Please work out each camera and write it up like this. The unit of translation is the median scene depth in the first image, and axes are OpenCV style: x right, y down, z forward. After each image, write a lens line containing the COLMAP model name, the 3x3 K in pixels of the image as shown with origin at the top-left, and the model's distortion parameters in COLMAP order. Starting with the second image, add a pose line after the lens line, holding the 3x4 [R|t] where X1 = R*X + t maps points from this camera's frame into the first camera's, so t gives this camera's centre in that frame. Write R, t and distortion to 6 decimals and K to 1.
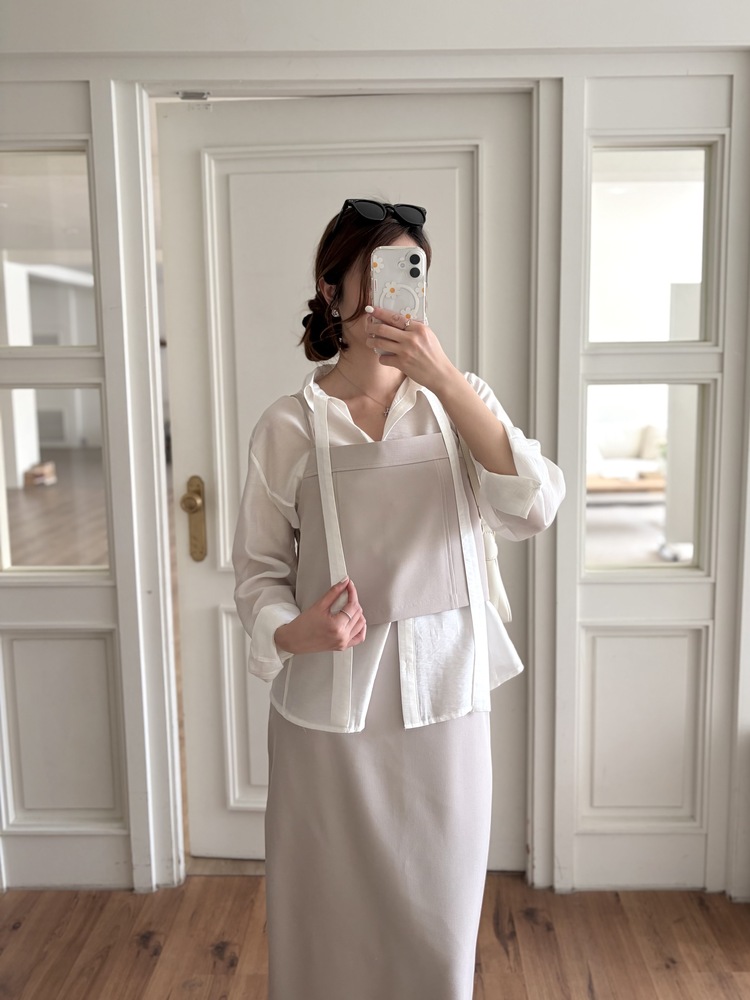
lens RADIAL K [[834.5, 0, 418.8], [0, 834.5, 465.4], [0, 0, 1]] dist [0.003339, -0.001301]
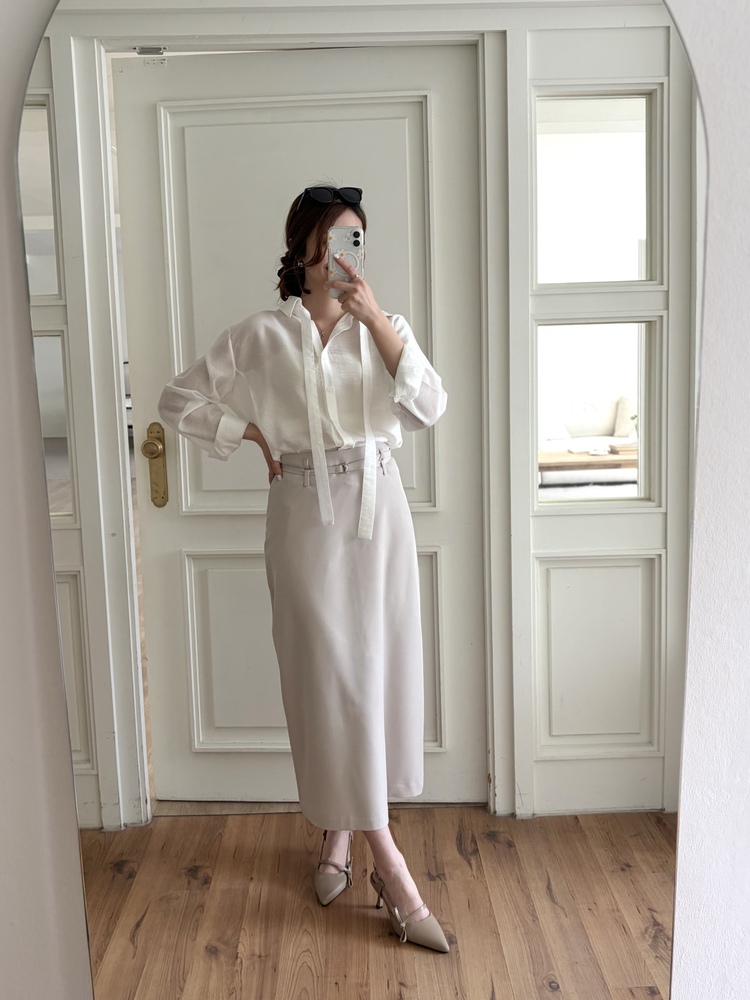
lens RADIAL K [[977.1, 0, 387.9], [0, 977.1, 452.1], [0, 0, 1]] dist [0.003986, 0.001029]
pose [[0.999551, -0.019219, 0.022995, -0.013626], [0.019618, 0.999659, -0.017249, 0.079498], [-0.022656, 0.017692, 0.999587, -0.205962]]
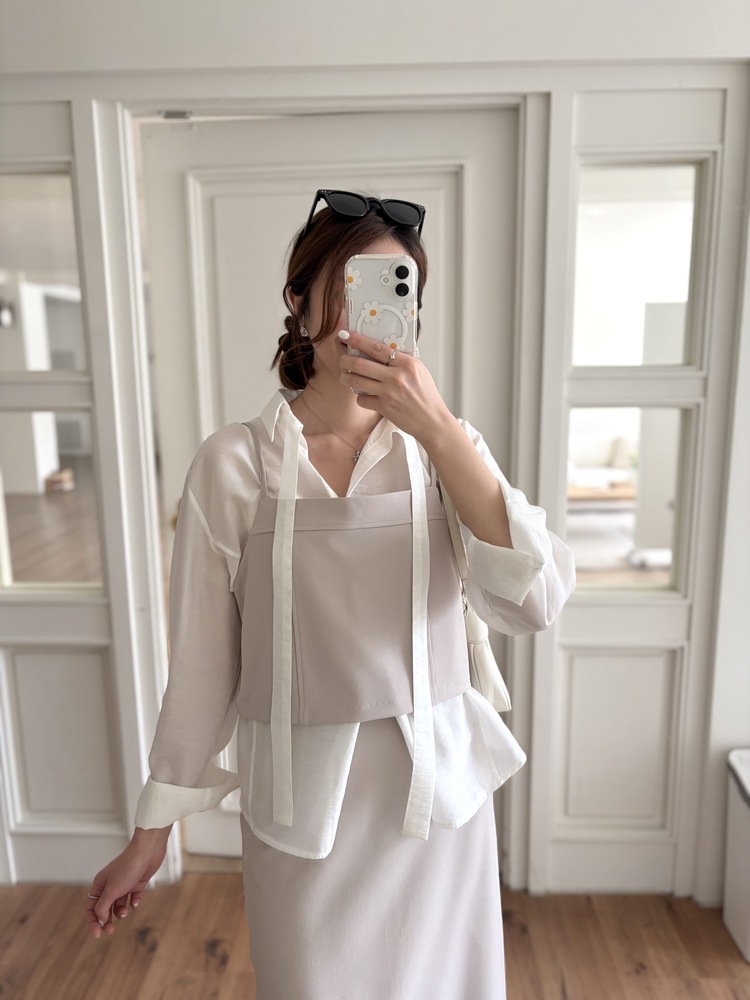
lens RADIAL K [[751.8, 0, 388.7], [0, 751.8, 521.1], [0, 0, 1]] dist [0.000540, -0.002225]
pose [[0.999738, 0.003989, -0.022551, 0.004856], [-0.002424, 0.997613, 0.069011, -0.024060], [0.022772, -0.068939, 0.997361, 0.083081]]
